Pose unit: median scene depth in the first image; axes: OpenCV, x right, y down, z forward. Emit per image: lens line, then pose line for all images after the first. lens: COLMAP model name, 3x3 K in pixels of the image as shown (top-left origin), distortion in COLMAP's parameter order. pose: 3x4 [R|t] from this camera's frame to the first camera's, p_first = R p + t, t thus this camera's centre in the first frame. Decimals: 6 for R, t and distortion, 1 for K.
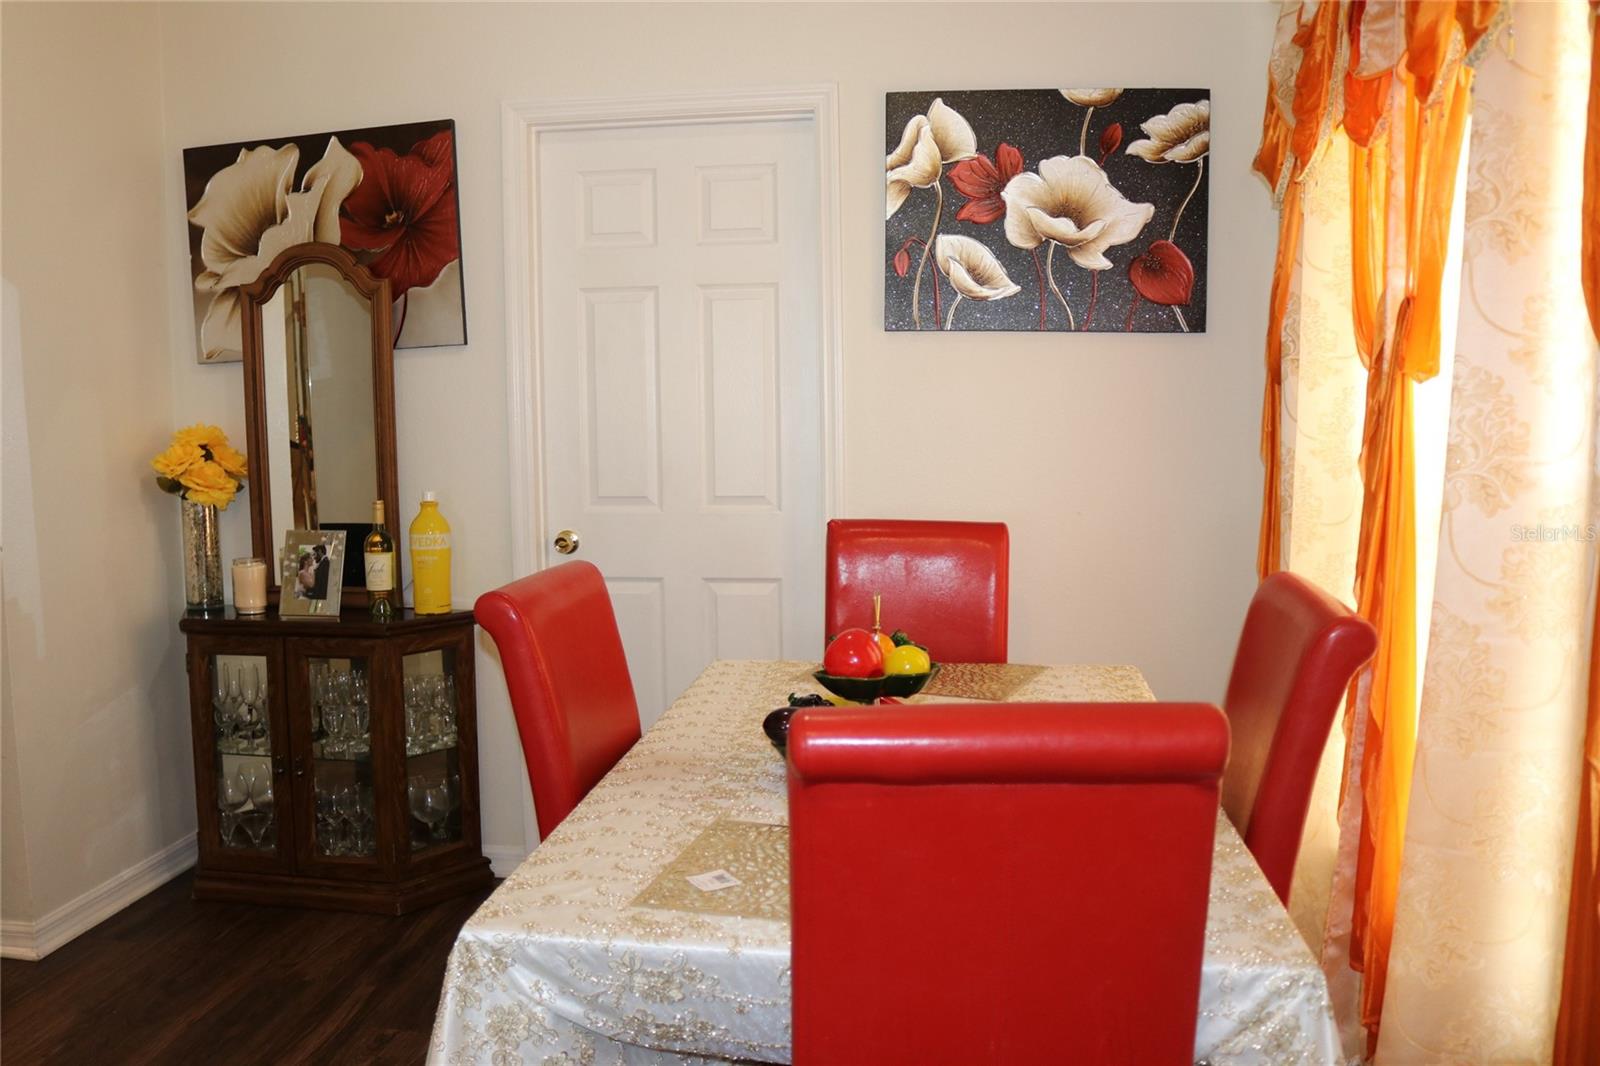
lens RADIAL K [[1290.7, 0, 800.0], [0, 1290.7, 533.0], [0, 0, 1]] dist [-0.159252, 0.130098]
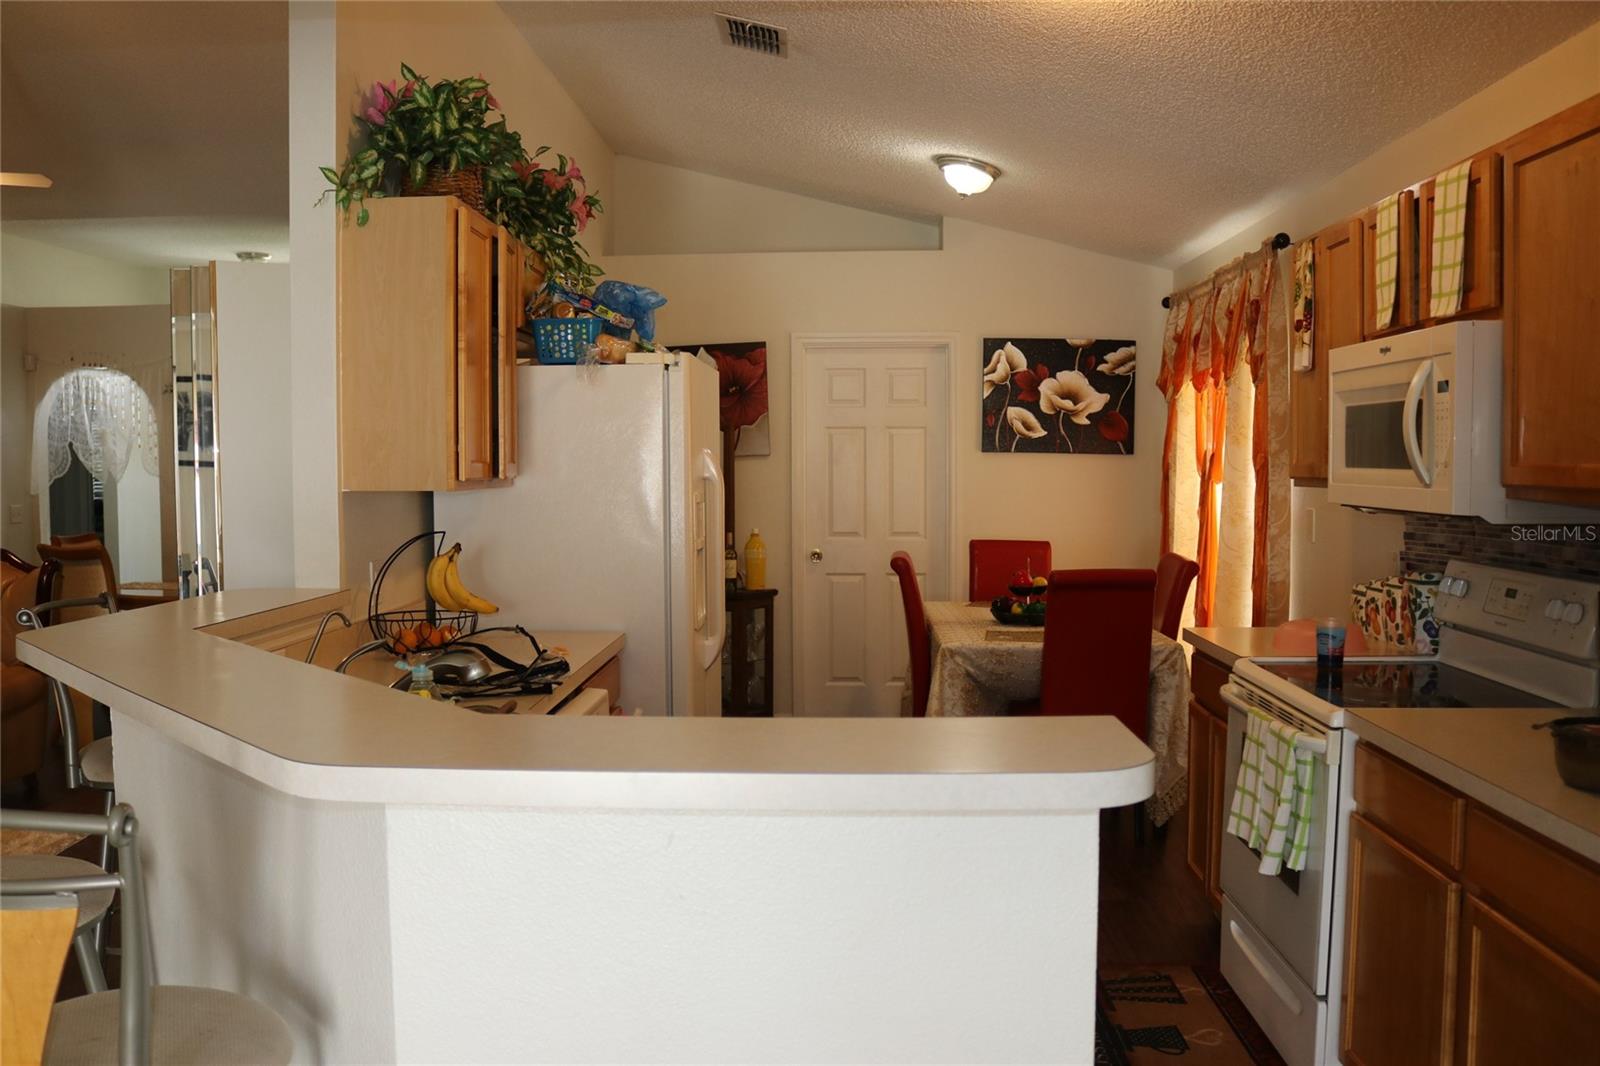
lens RADIAL K [[1290.7, 0, 800.0], [0, 1290.7, 533.0], [0, 0, 1]] dist [-0.159252, 0.130098]
pose [[0.996674, 0.003543, 0.081411, -0.408642], [0.000703, 0.998643, -0.052070, 0.084197], [-0.081485, 0.051954, 0.995320, -1.072051]]
